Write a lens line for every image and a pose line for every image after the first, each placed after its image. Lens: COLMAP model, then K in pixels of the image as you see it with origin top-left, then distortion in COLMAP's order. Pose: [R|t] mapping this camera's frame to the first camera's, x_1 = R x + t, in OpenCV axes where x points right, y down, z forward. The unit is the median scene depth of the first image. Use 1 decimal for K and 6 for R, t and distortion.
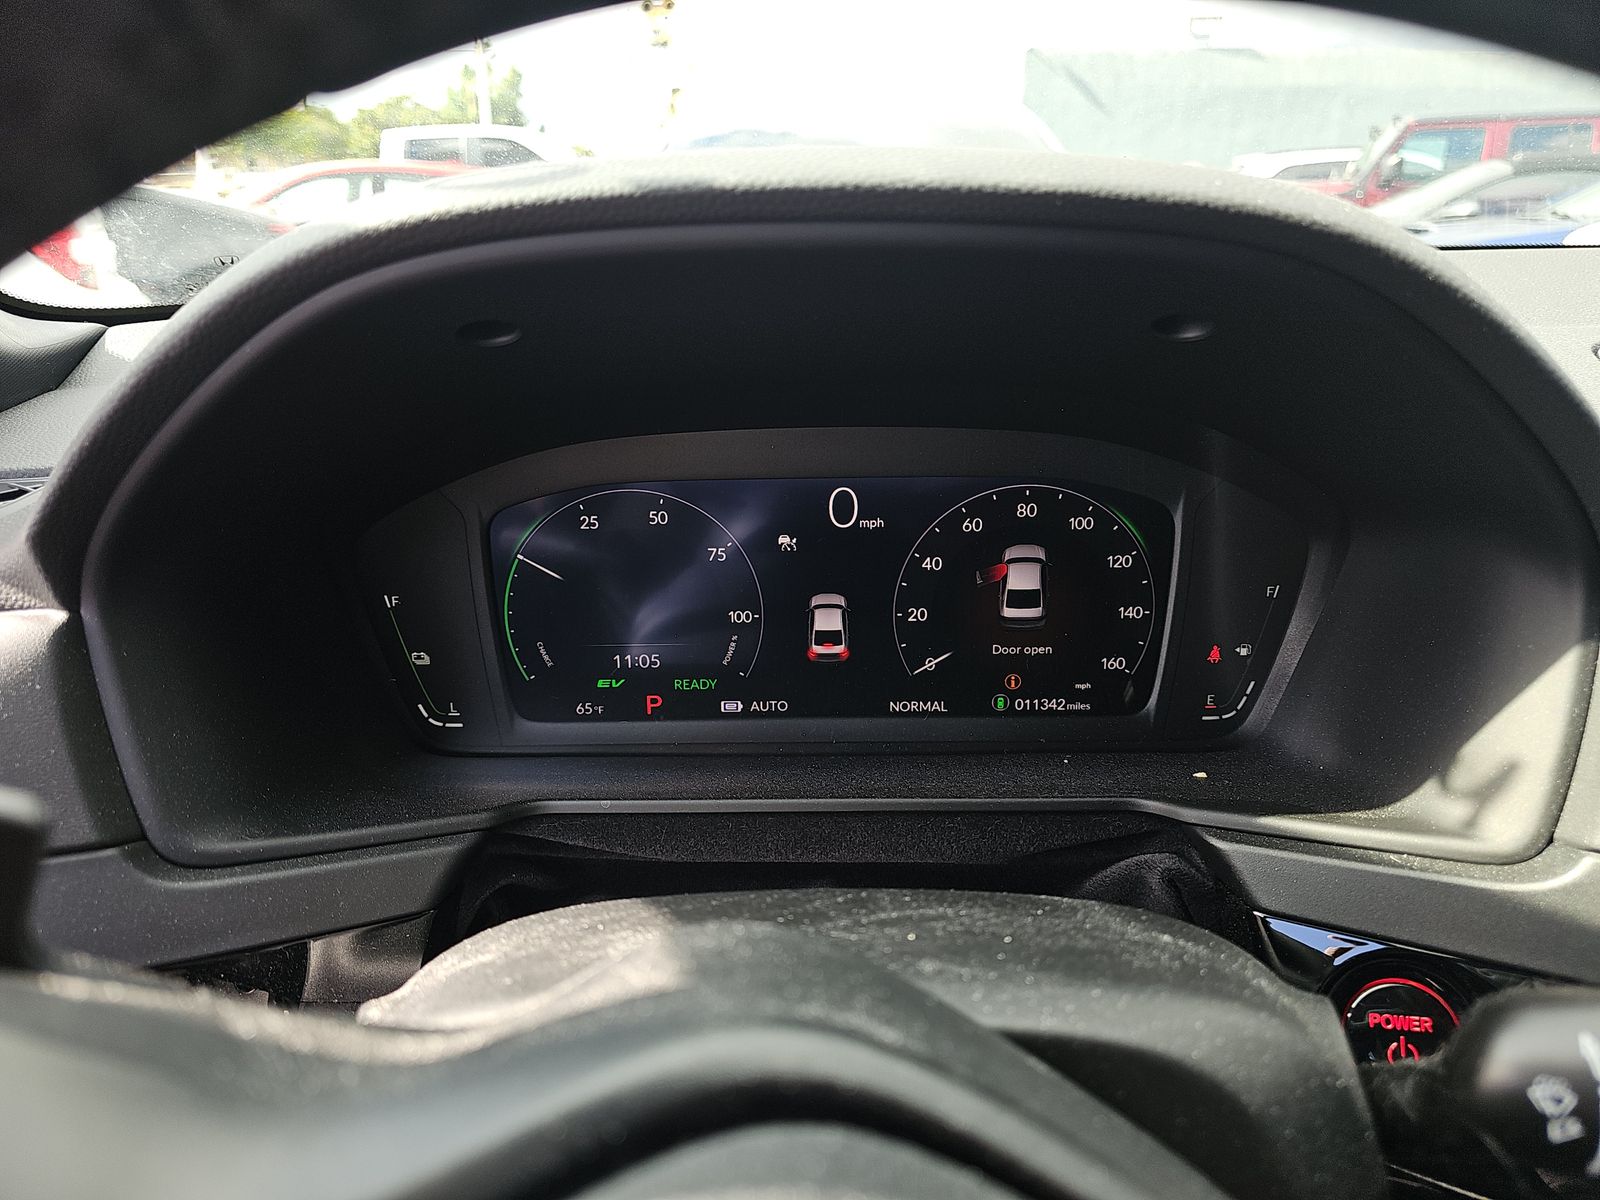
lens RADIAL K [[1083.9, 0, 800.0], [0, 1083.9, 600.0], [0, 0, 1]] dist [0.049585, -0.047857]
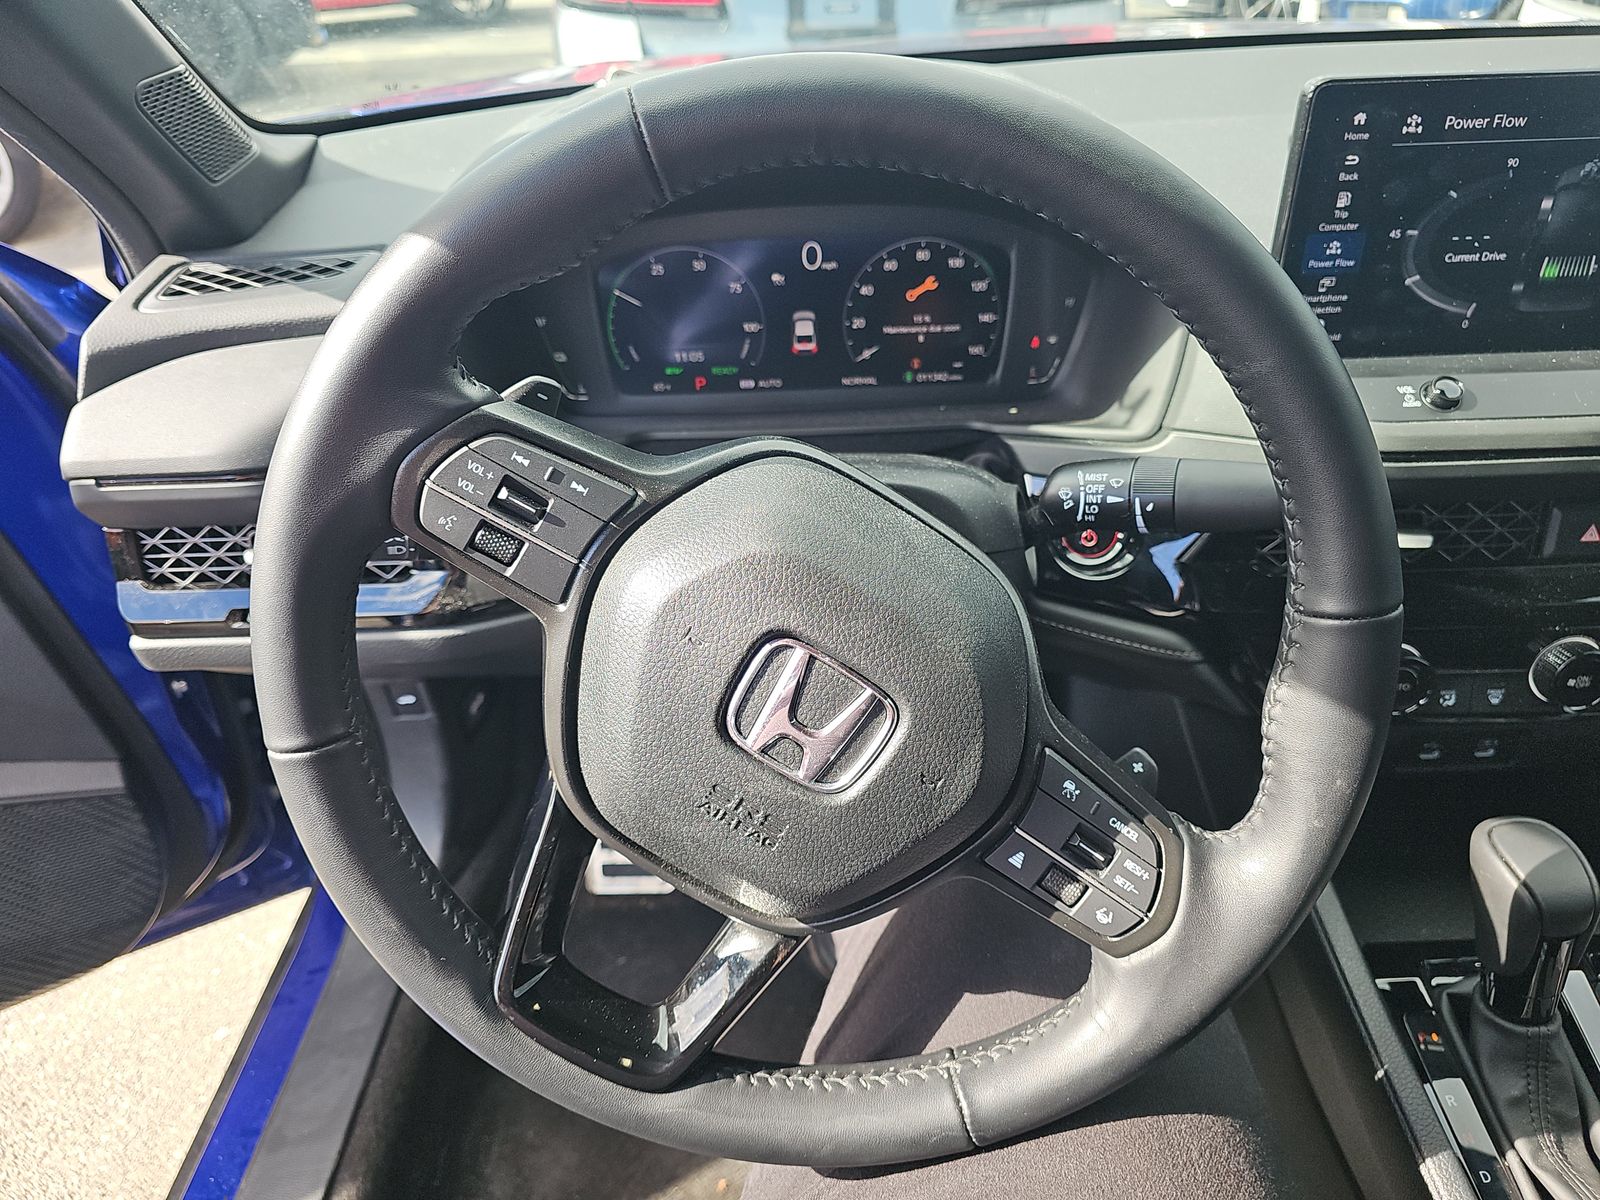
lens RADIAL K [[1083.9, 0, 800.0], [0, 1083.9, 600.0], [0, 0, 1]] dist [0.049585, -0.047857]
pose [[0.999598, -0.027835, 0.005338, -0.000590], [0.025603, 0.967618, 0.251117, 0.003454], [-0.012155, -0.250879, 0.967942, -0.705606]]
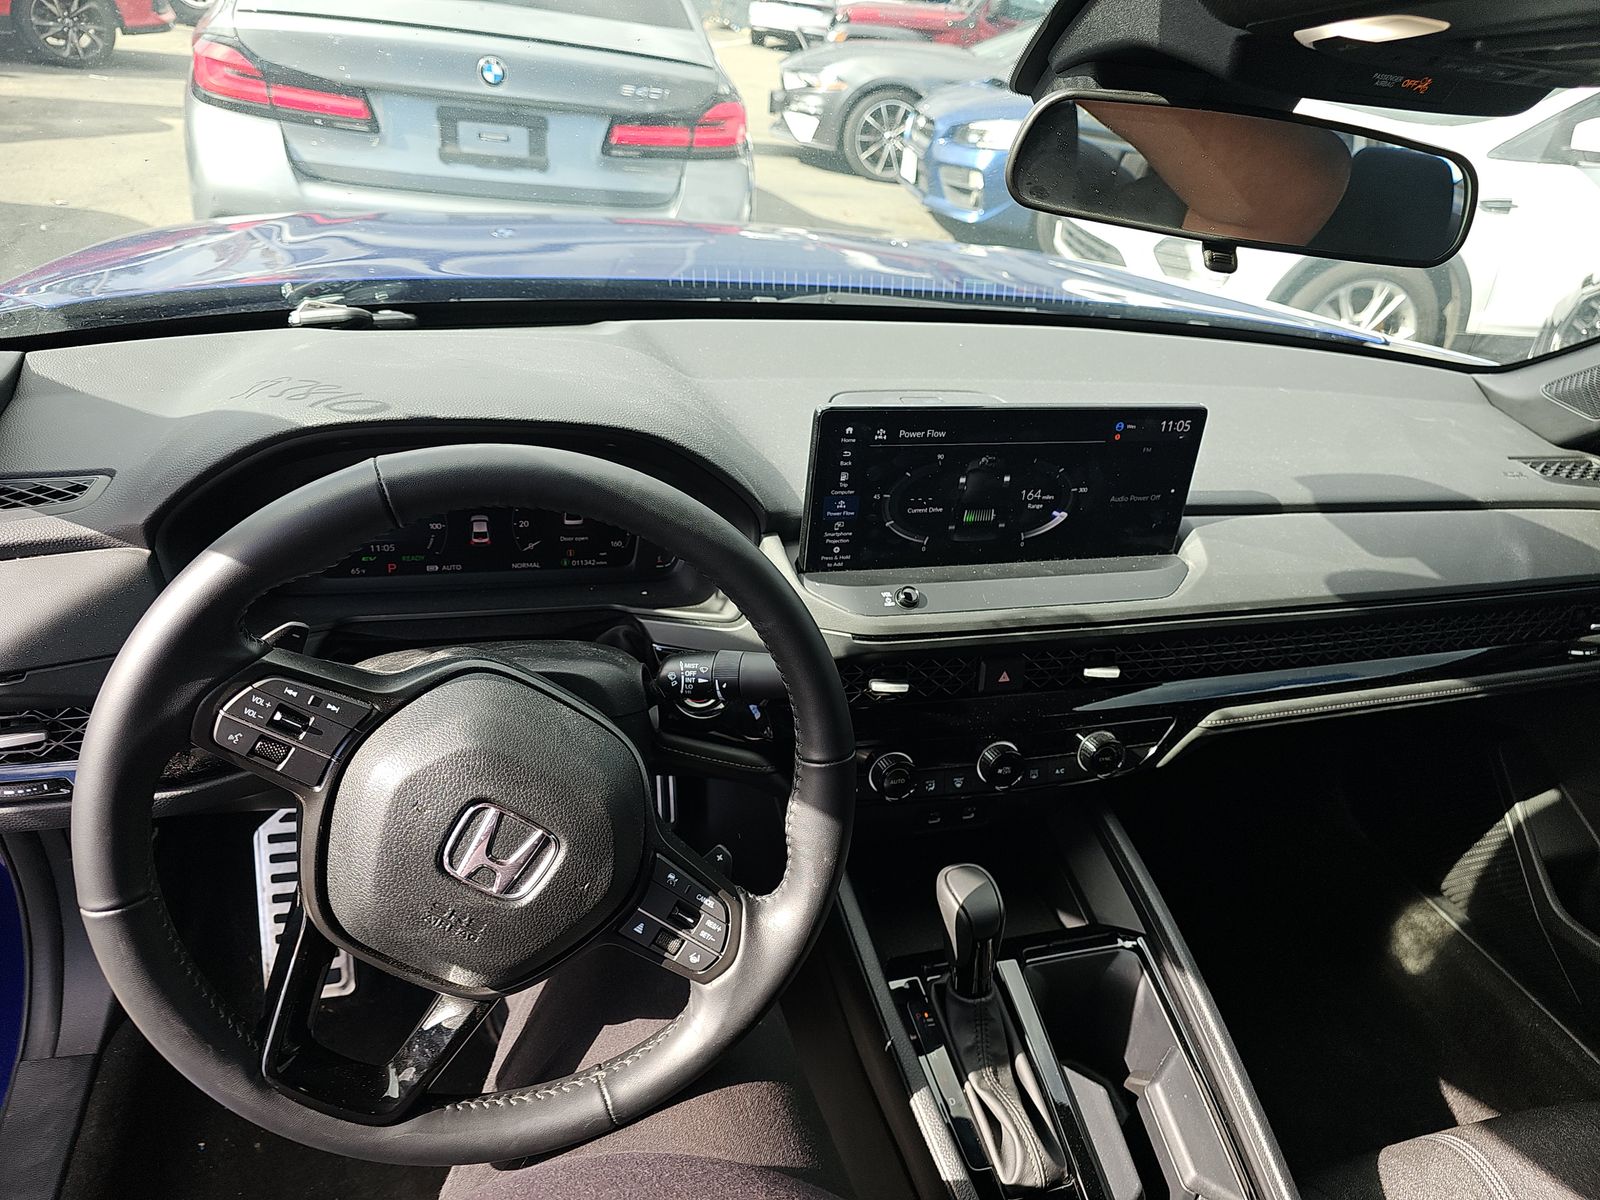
lens RADIAL K [[1064.7, 0, 824.9], [0, 1064.7, 597.0], [0, 0, 1]] dist [0.052236, -0.049016]
pose [[0.942499, -0.040832, 0.331706, -0.038413], [-0.022074, 0.982736, 0.183691, -0.246128], [-0.333480, -0.180451, 0.925326, -1.187967]]
